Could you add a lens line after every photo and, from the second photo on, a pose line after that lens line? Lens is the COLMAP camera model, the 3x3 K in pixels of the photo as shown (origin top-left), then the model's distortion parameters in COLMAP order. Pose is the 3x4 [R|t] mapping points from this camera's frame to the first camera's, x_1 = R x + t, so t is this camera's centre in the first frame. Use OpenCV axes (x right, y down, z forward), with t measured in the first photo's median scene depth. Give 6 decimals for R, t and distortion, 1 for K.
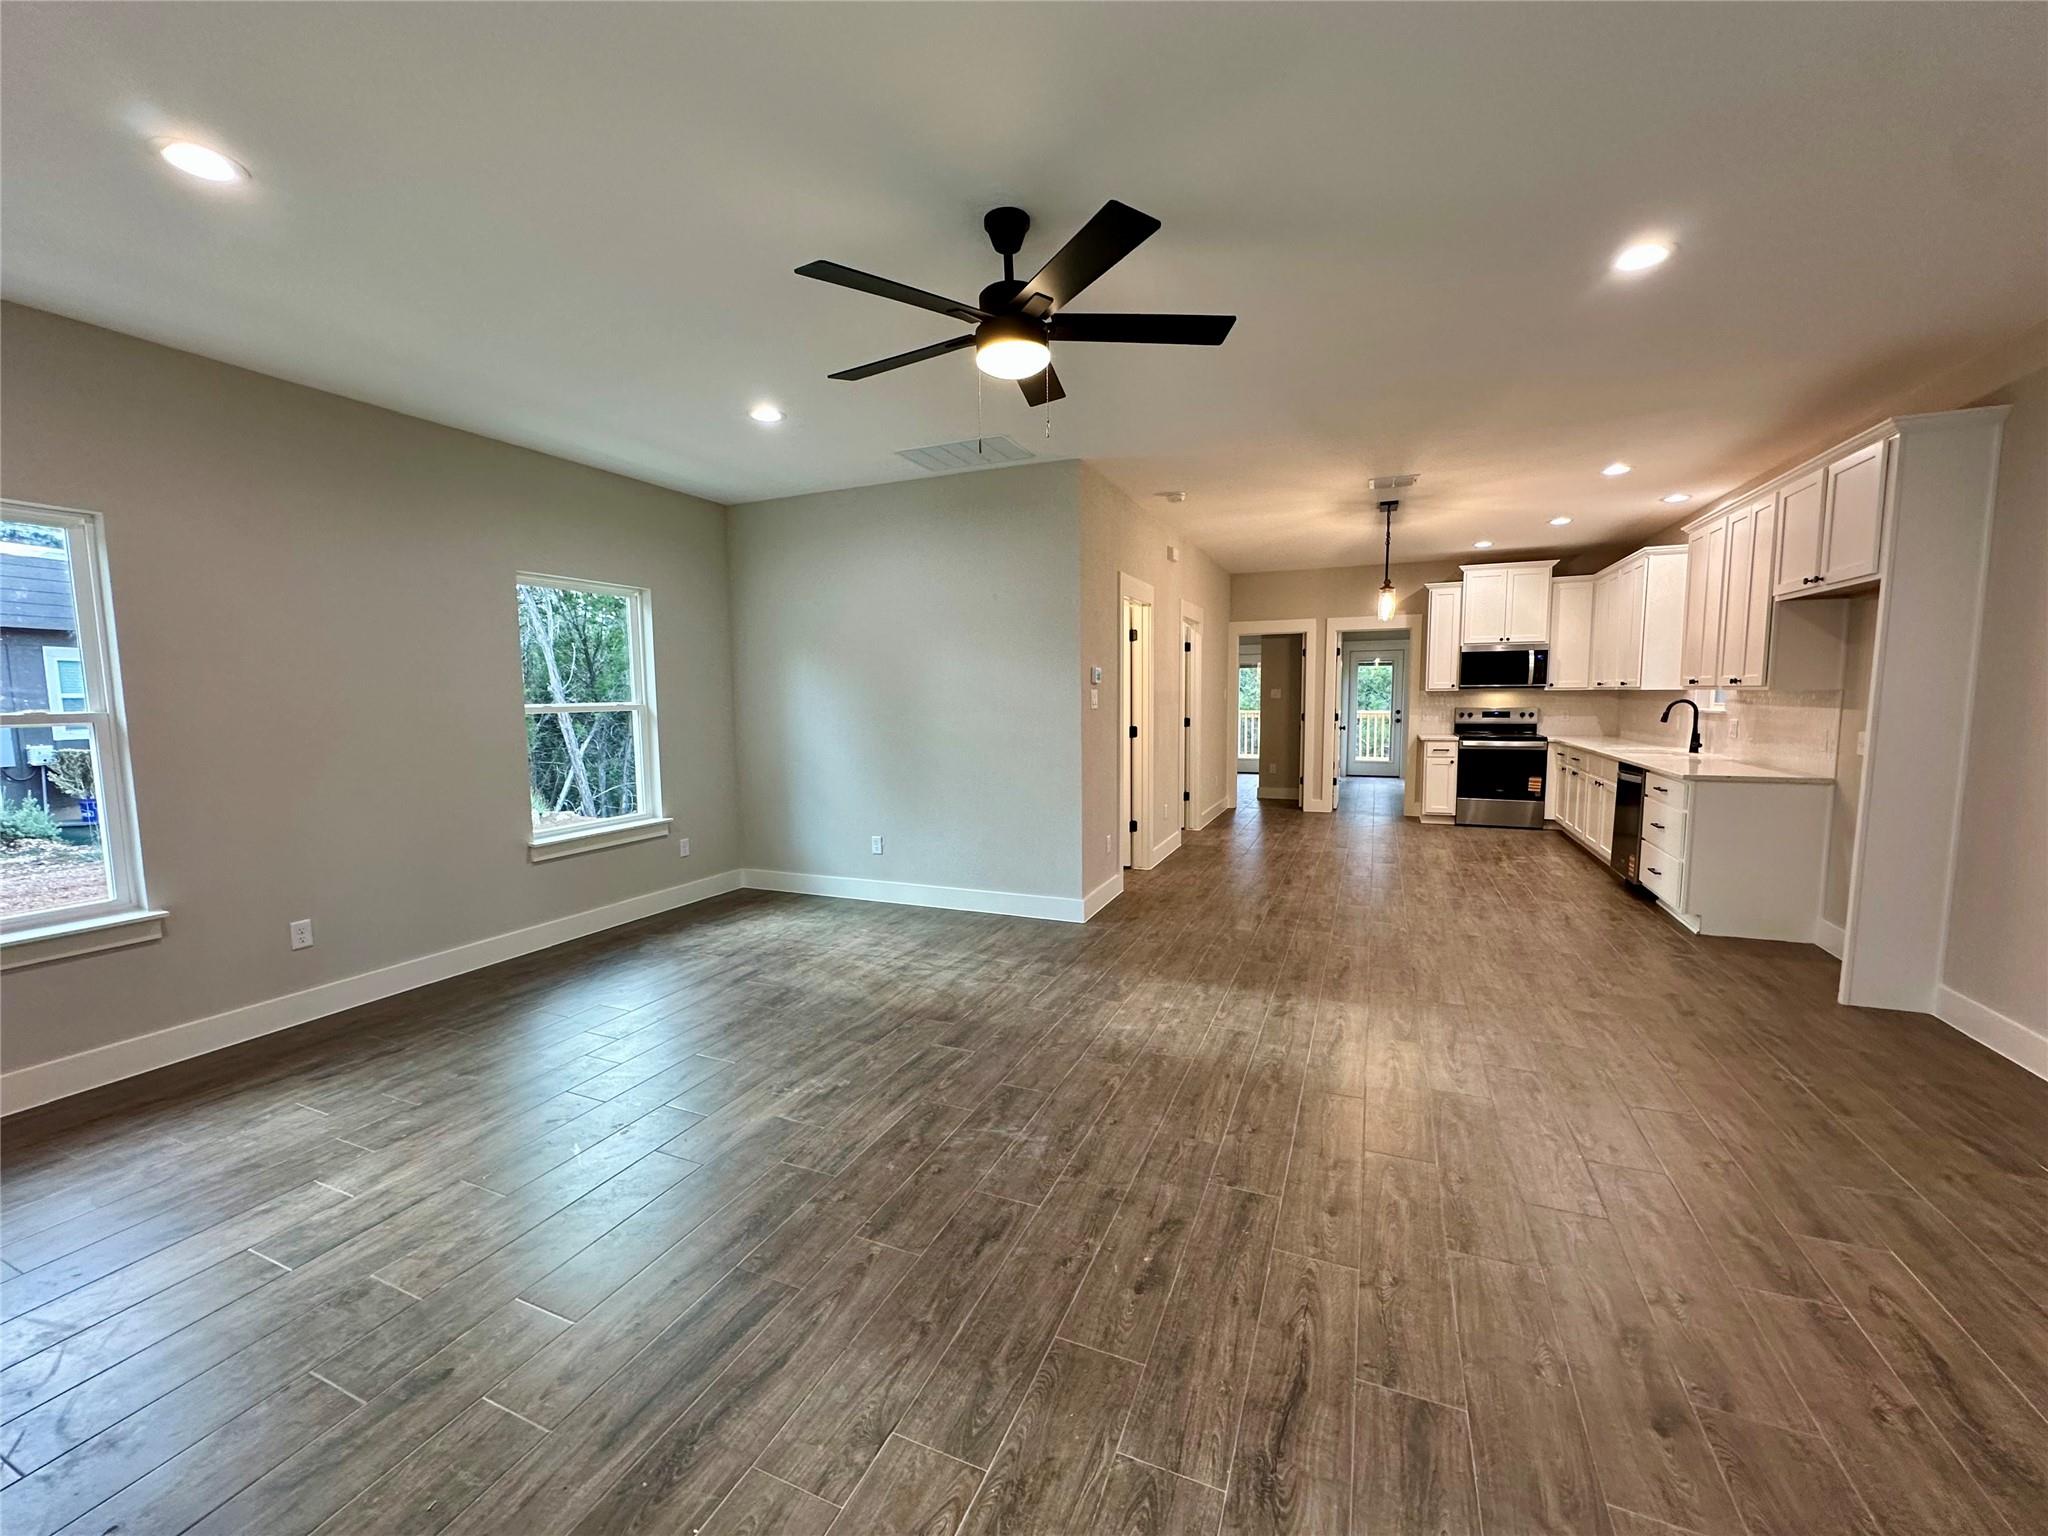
lens RADIAL K [[817.0, 0, 1043.4], [0, 817.0, 767.8], [0, 0, 1]] dist [-0.003055, -0.001371]
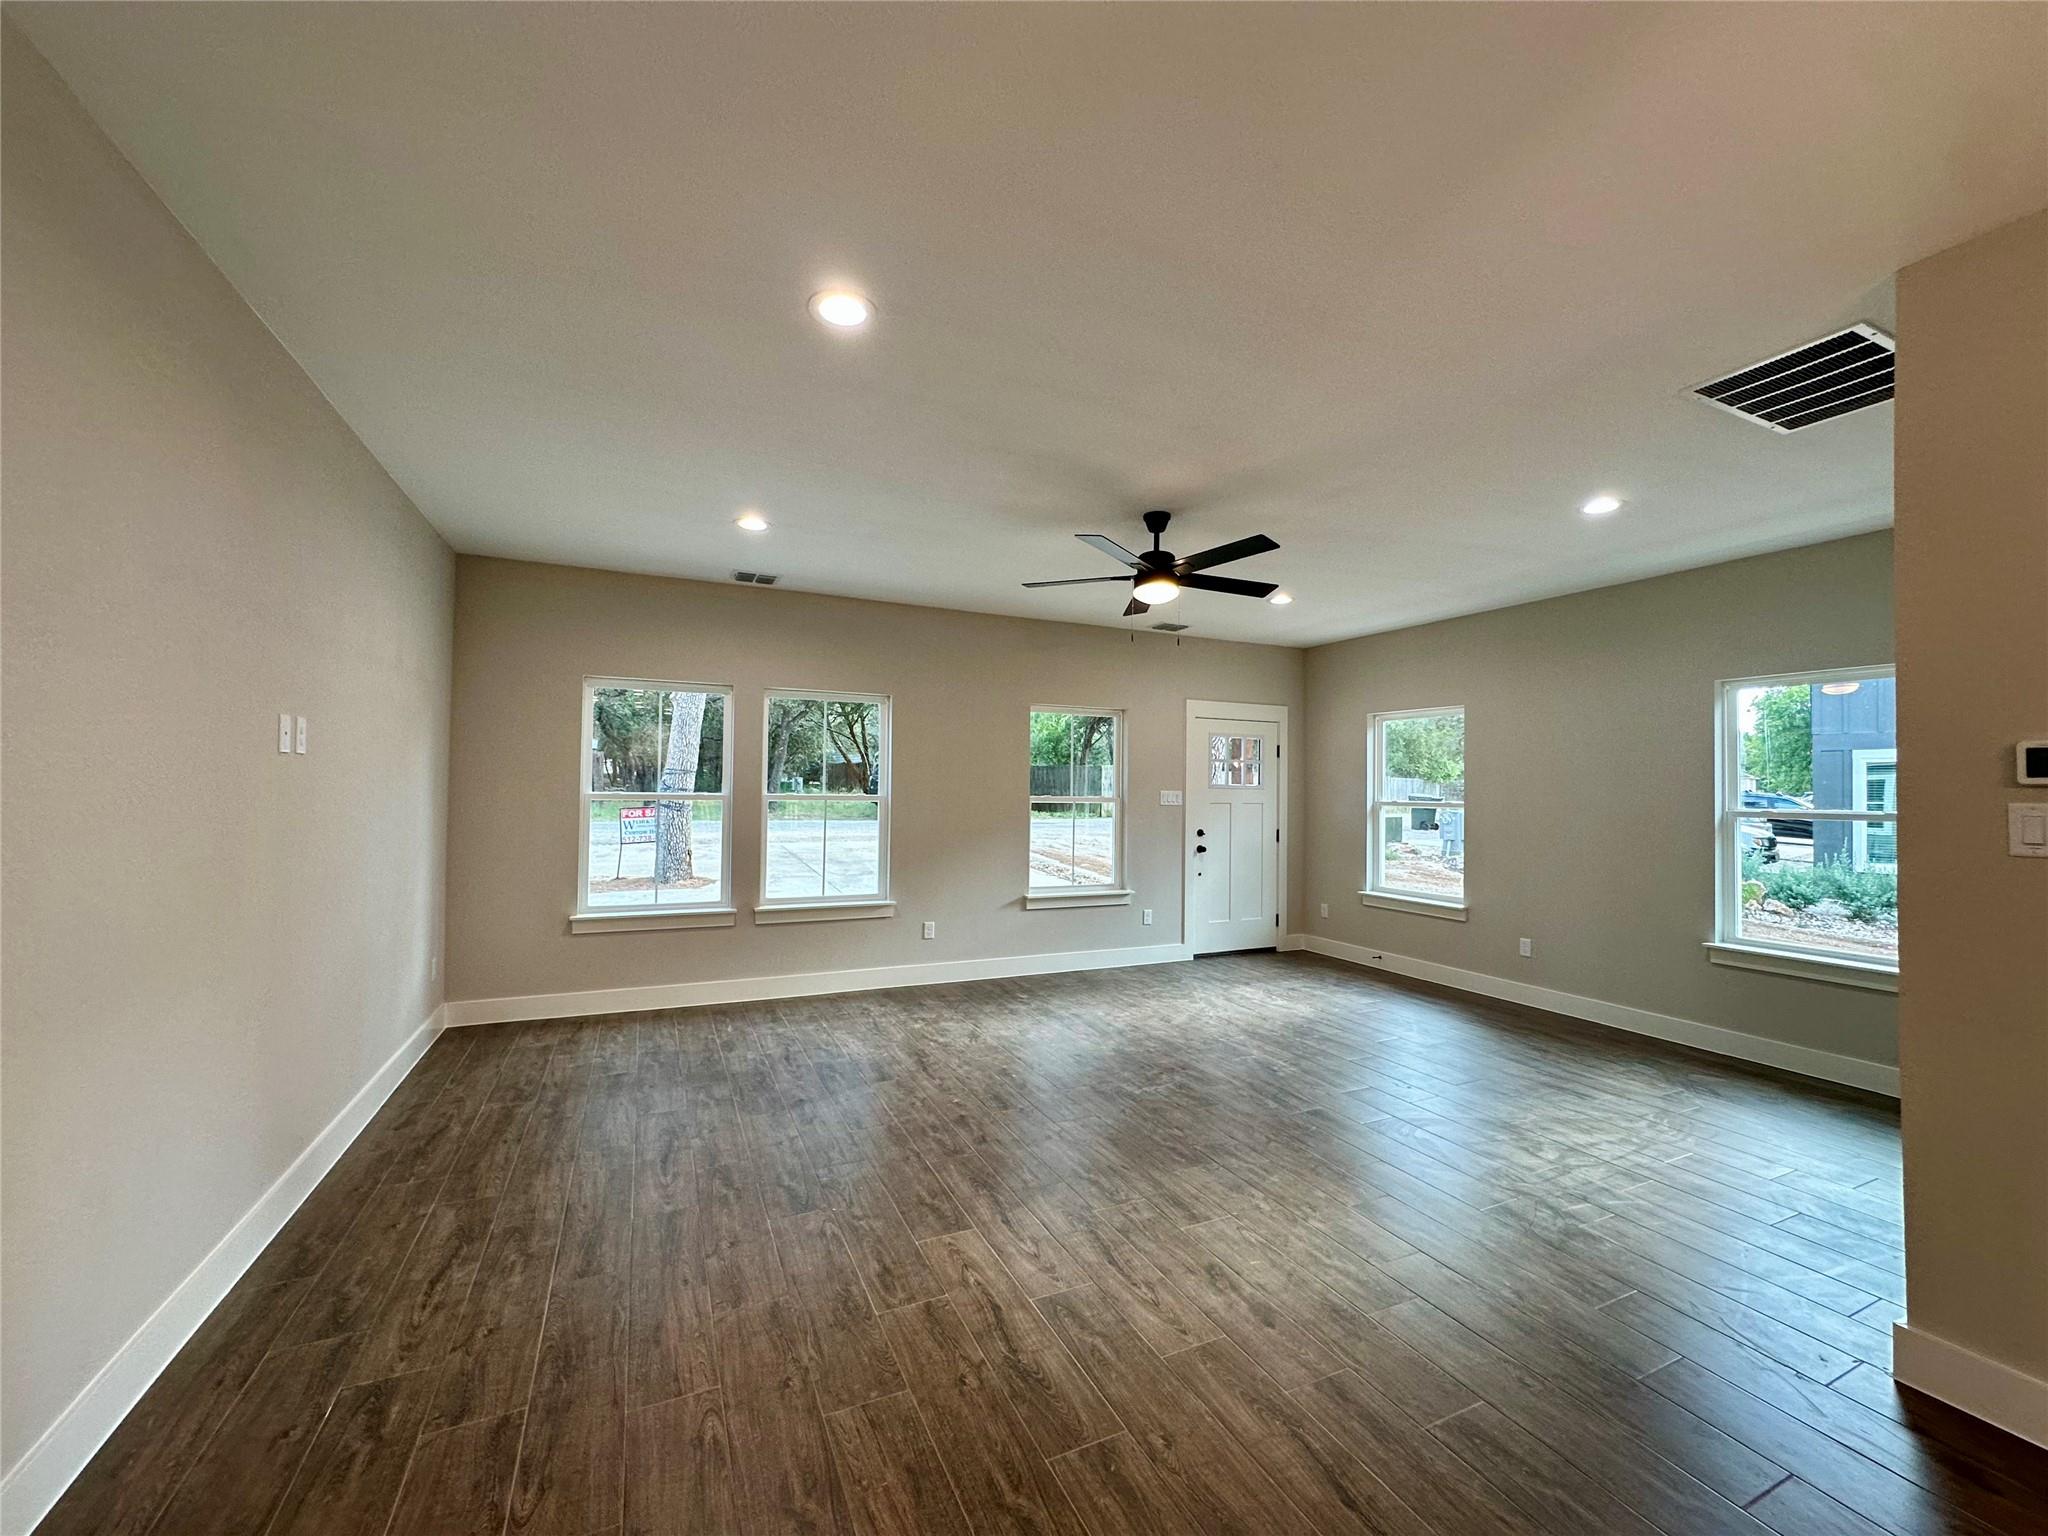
lens RADIAL K [[817.0, 0, 1032.4], [0, 817.0, 773.4], [0, 0, 1]] dist [-0.003055, -0.001371]
pose [[-0.670047, -0.012573, -0.742212, 0.728815], [-0.074093, 0.995996, 0.050017, -0.112680], [0.738612, 0.088506, -0.668296, 1.050760]]
